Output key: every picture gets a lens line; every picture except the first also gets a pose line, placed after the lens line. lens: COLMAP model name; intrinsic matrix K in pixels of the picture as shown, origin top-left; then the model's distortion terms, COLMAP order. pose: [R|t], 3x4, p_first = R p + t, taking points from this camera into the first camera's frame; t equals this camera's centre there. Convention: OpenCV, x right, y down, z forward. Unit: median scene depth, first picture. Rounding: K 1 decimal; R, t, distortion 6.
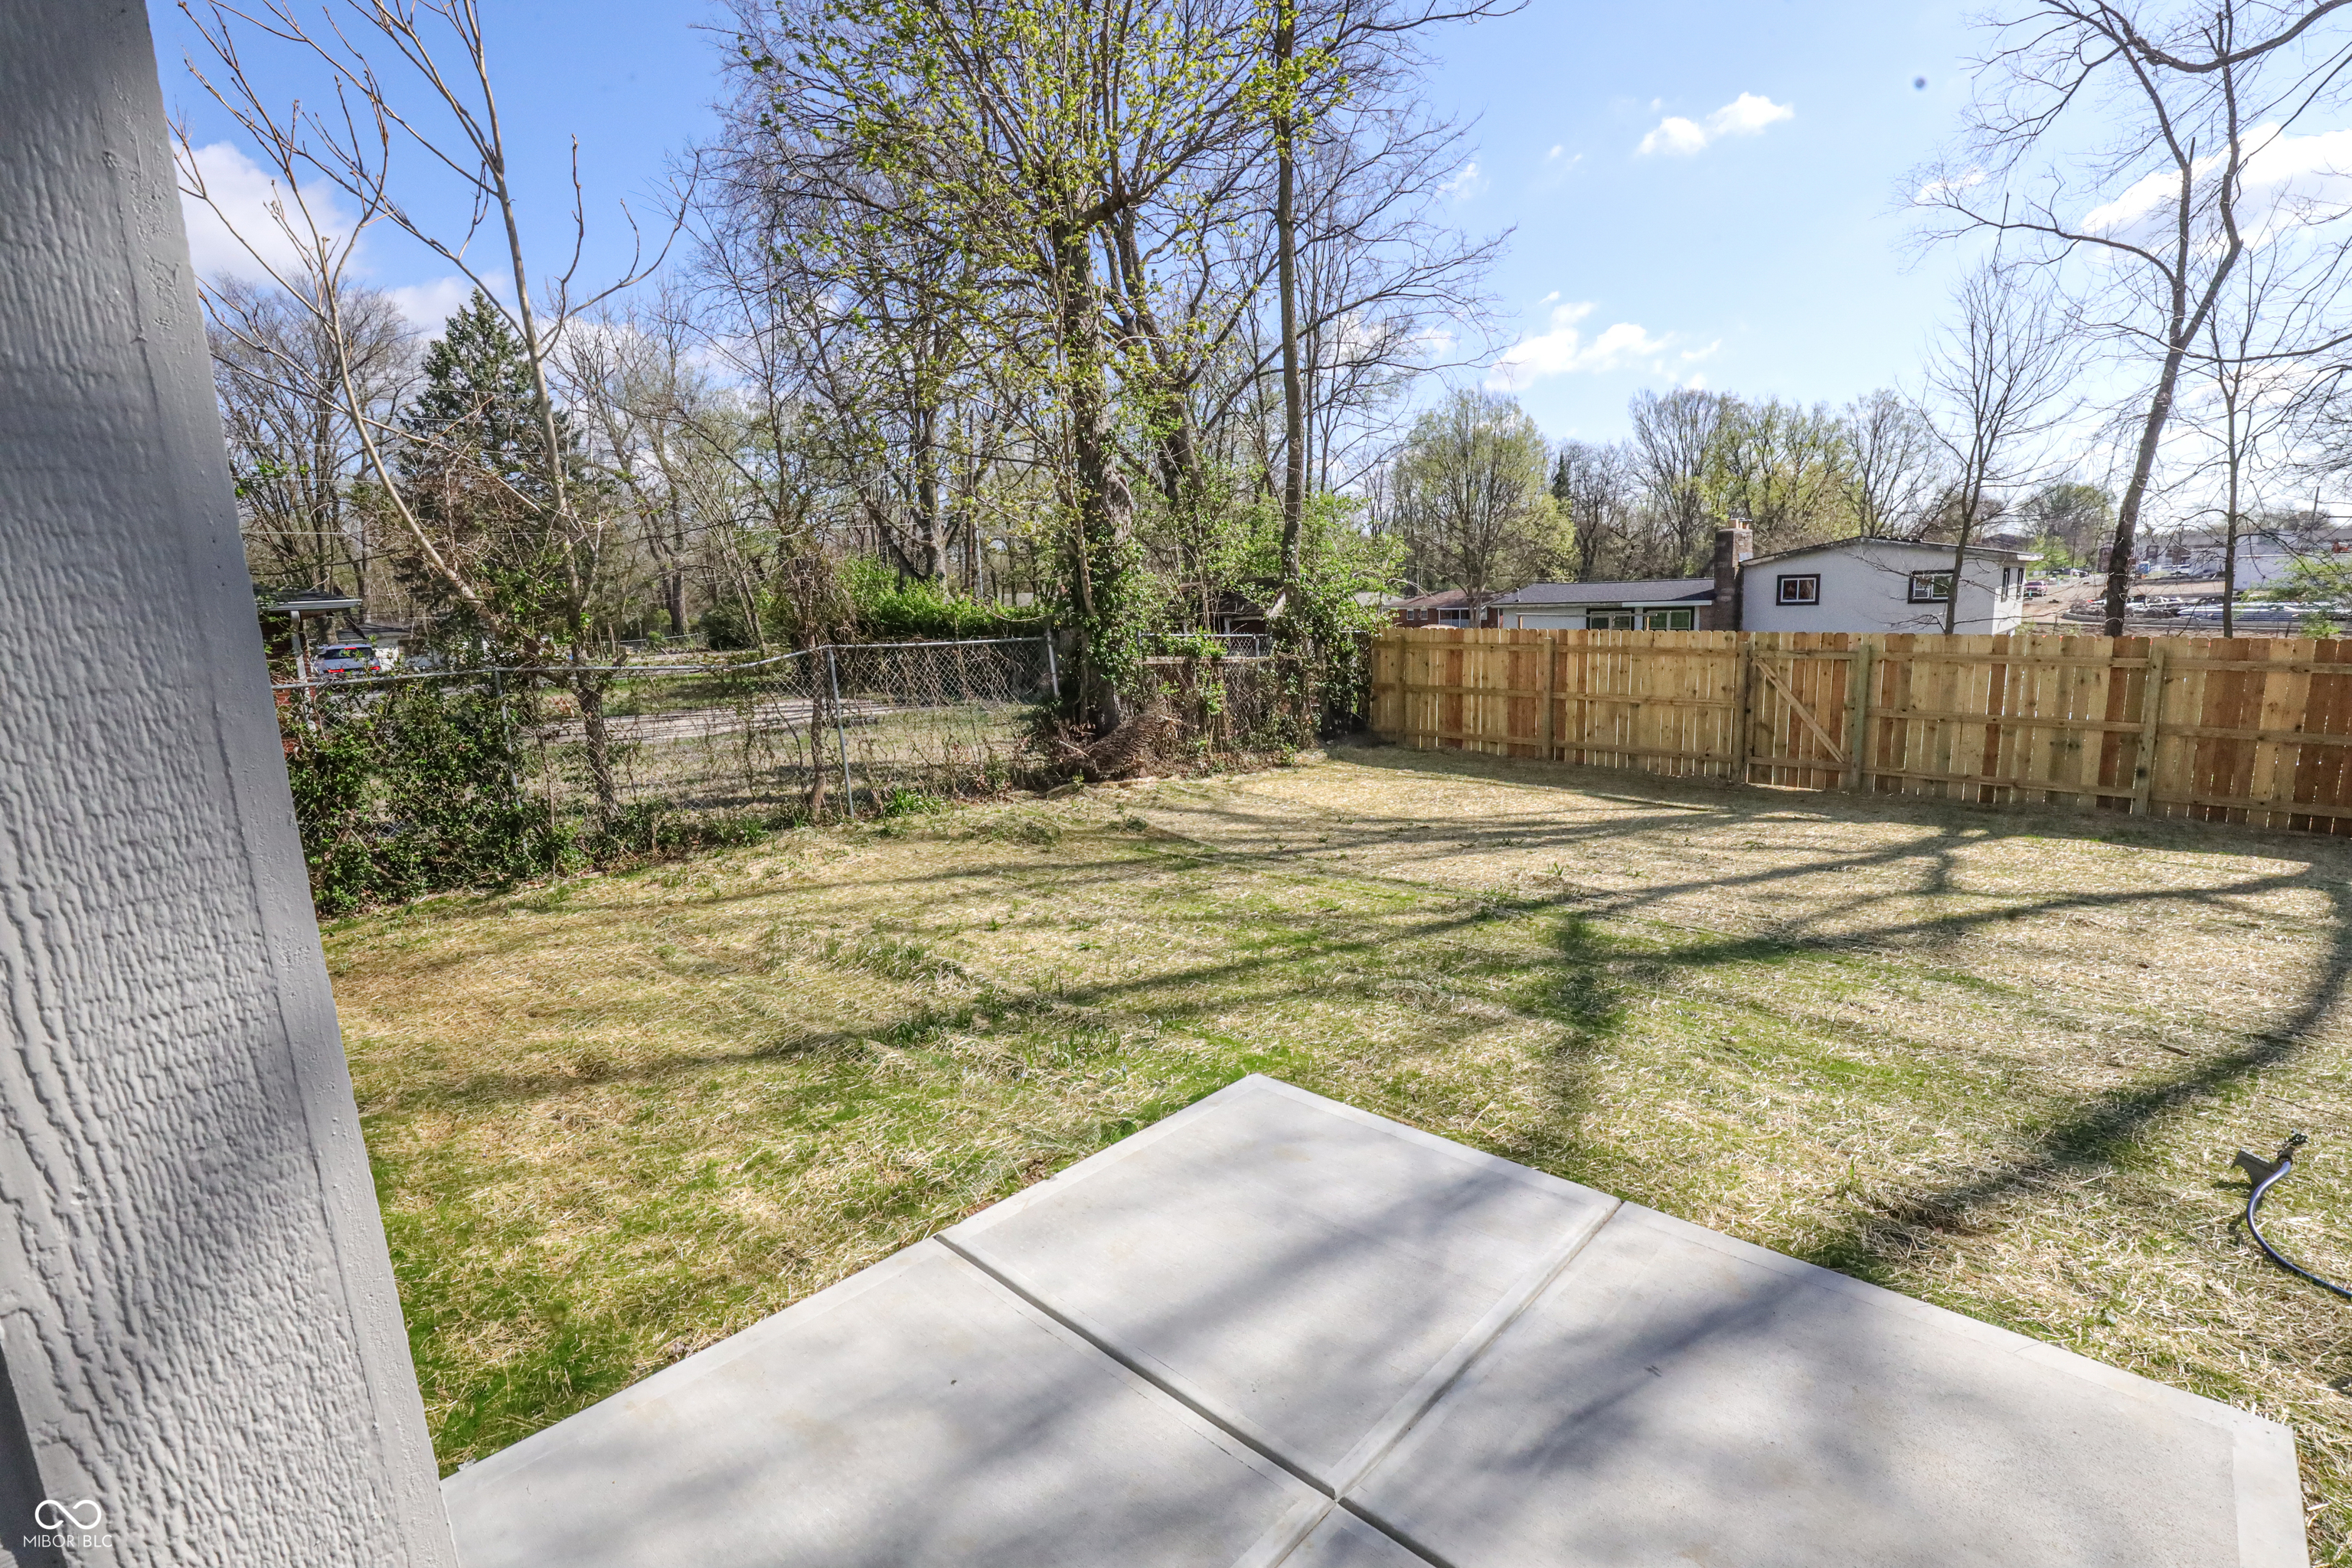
lens RADIAL K [[1074.7, 0, 1194.1], [0, 1074.7, 795.0], [0, 0, 1]] dist [-0.033176, 0.007483]
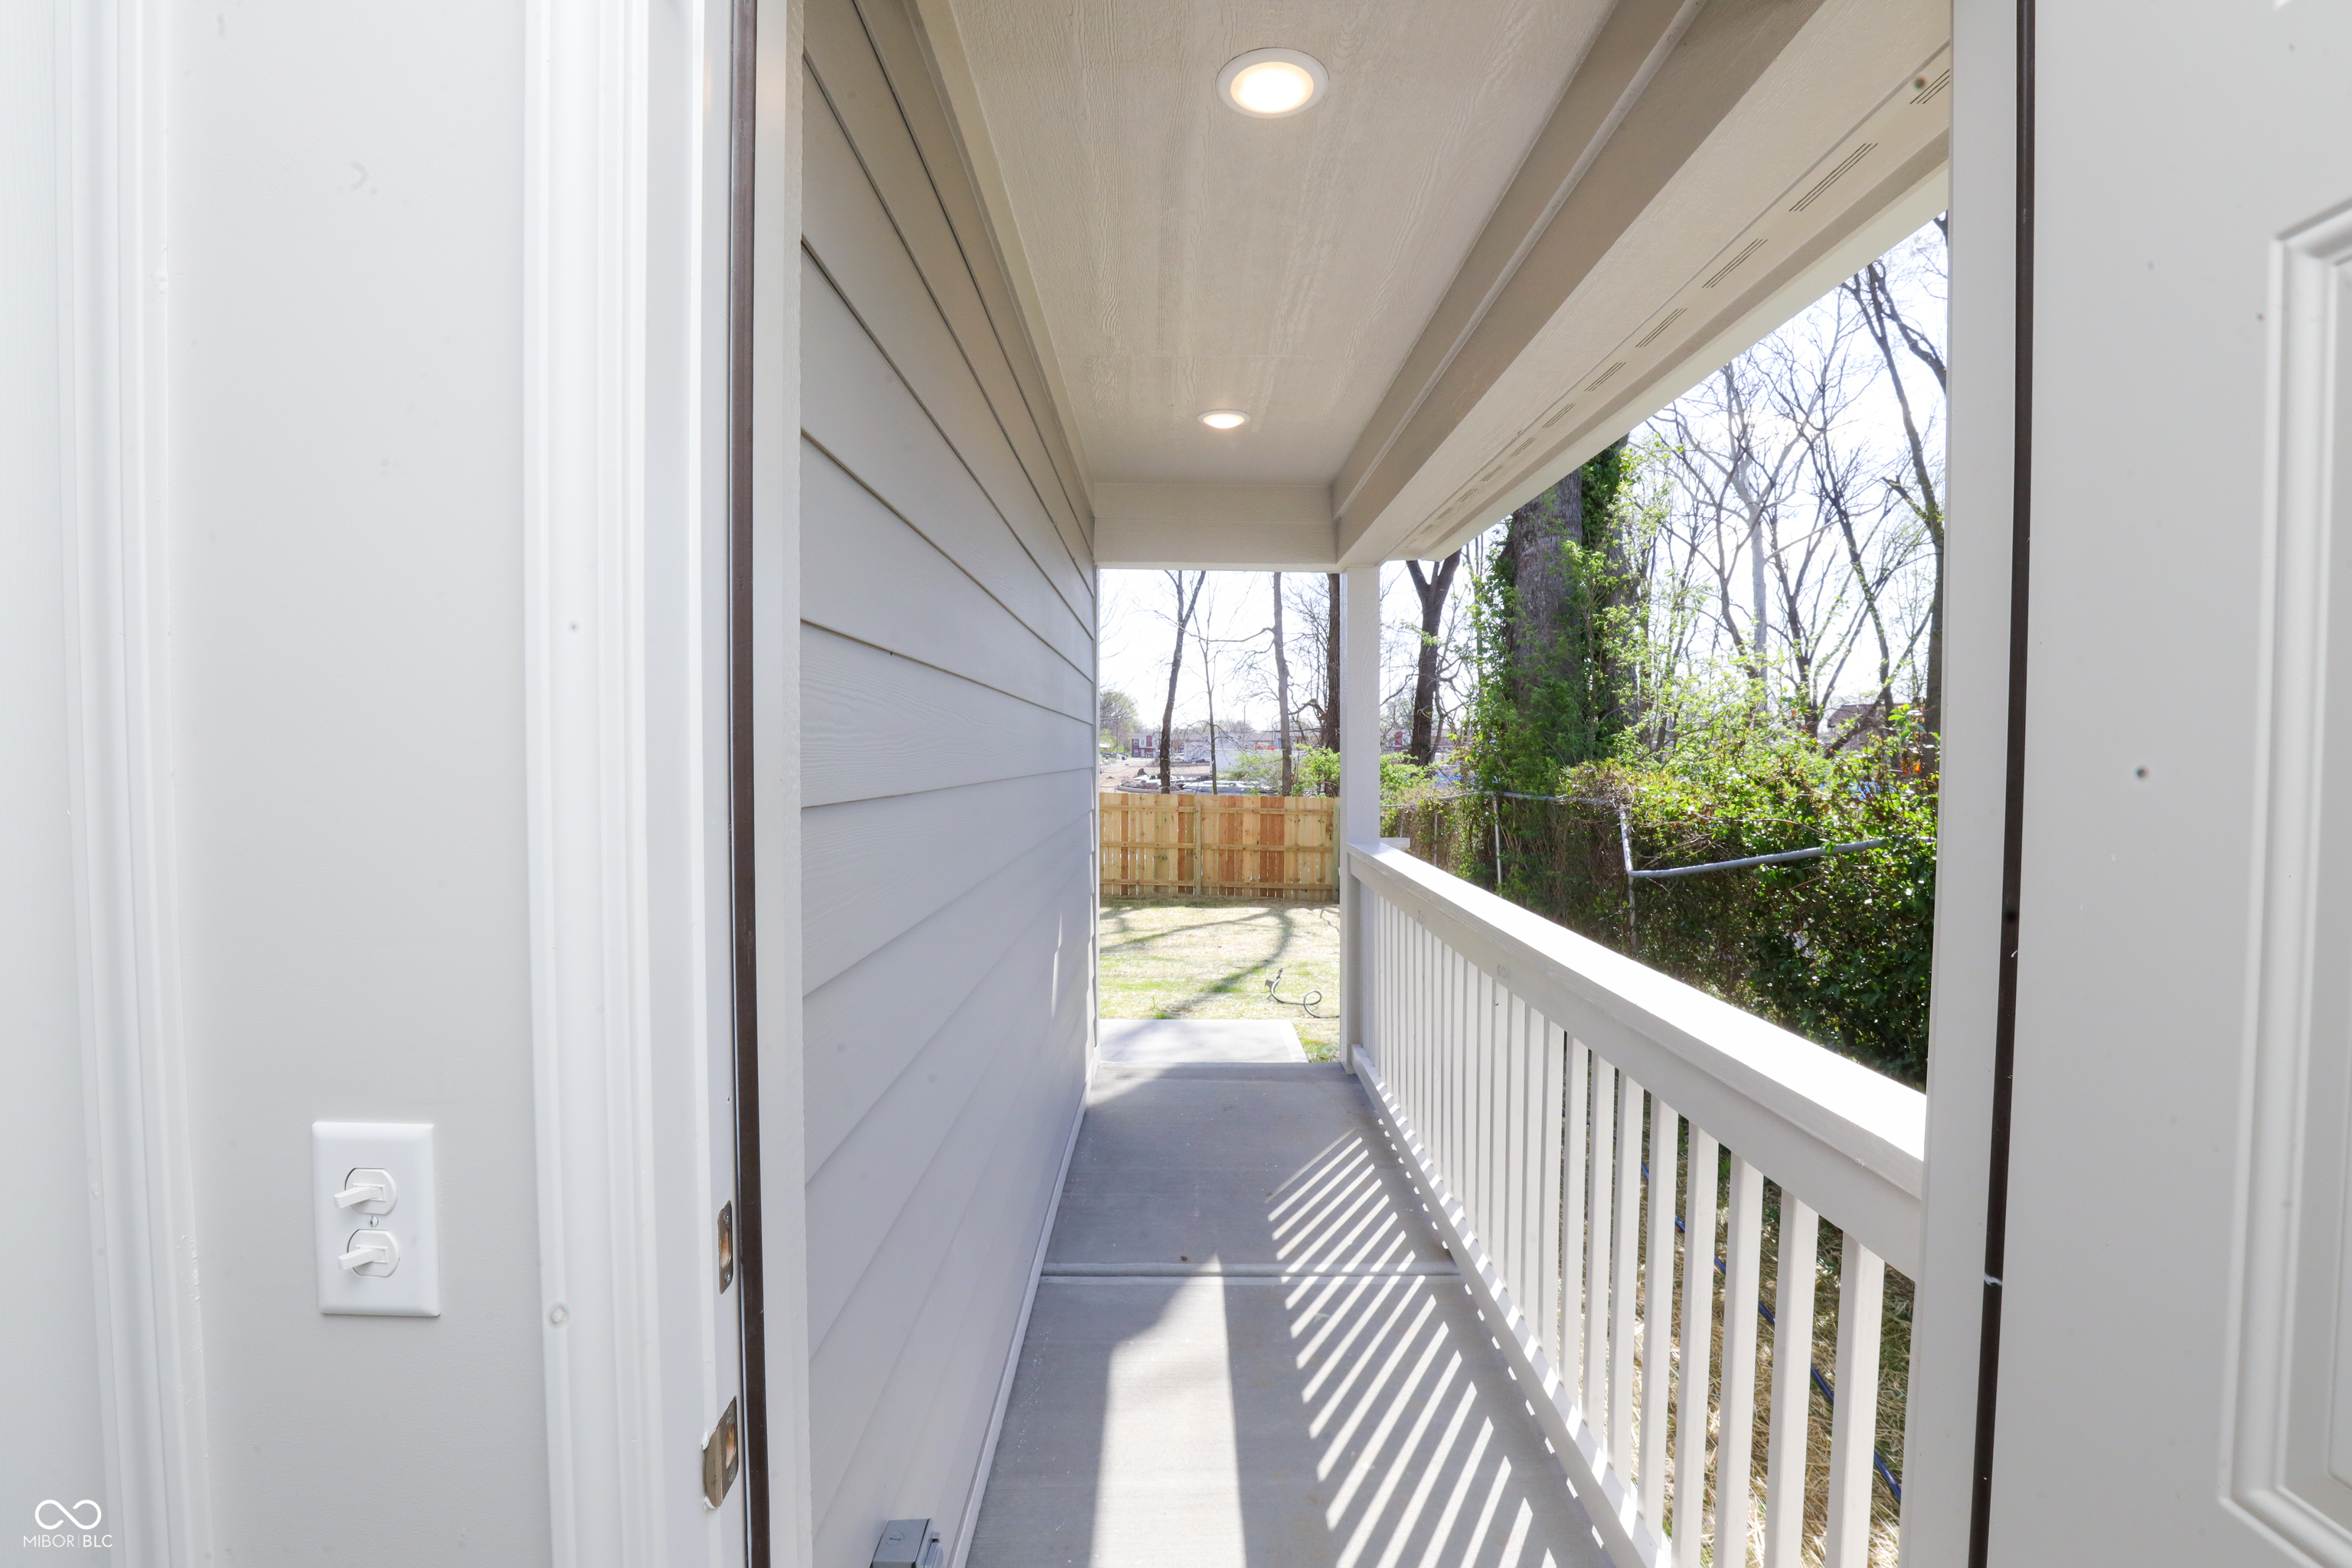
lens RADIAL K [[1074.7, 0, 1171.8], [0, 1074.7, 786.0], [0, 0, 1]] dist [-0.033176, 0.007483]
pose [[0.737863, 0.021559, 0.674606, -0.370476], [0.088276, 0.987822, -0.128122, 0.069326], [-0.669153, 0.154088, 0.726974, -0.324231]]
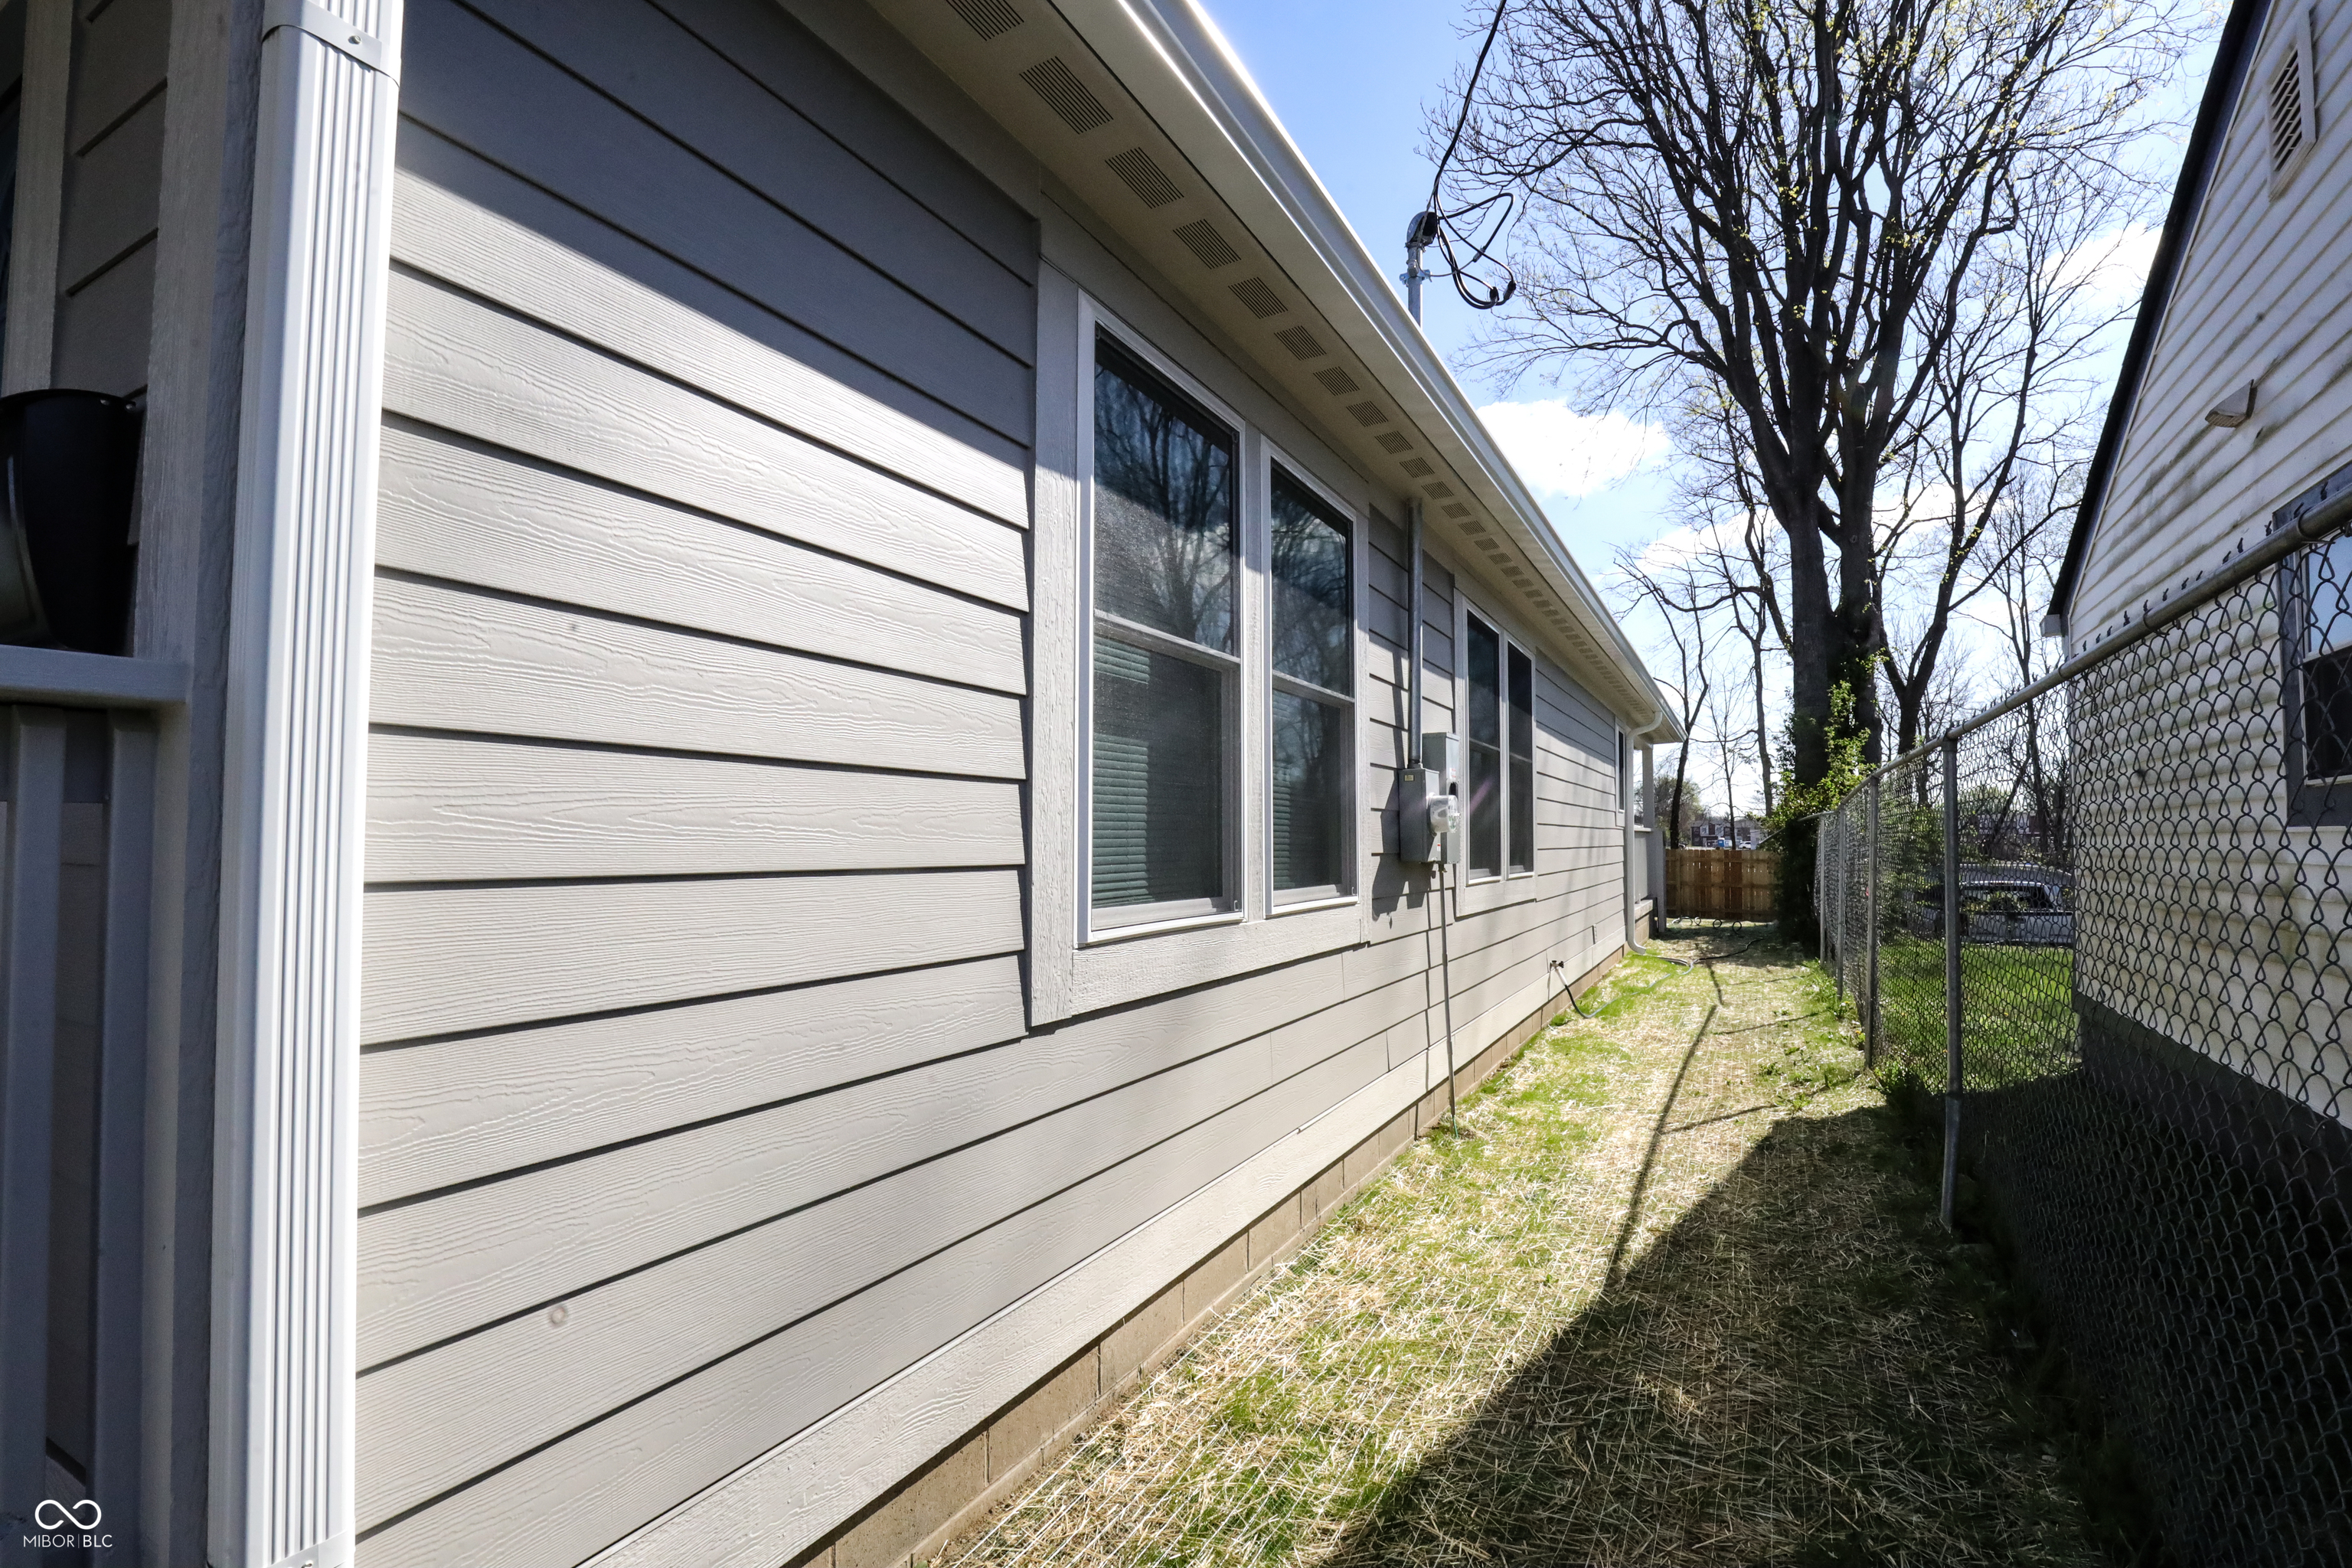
lens RADIAL K [[1074.7, 0, 1181.1], [0, 1074.7, 791.3], [0, 0, 1]] dist [-0.033176, 0.007483]
pose [[0.971678, 0.056058, 0.229564, -0.987611], [-0.003070, 0.974368, -0.224938, 0.340384], [-0.236289, 0.217863, 0.946944, -1.376177]]
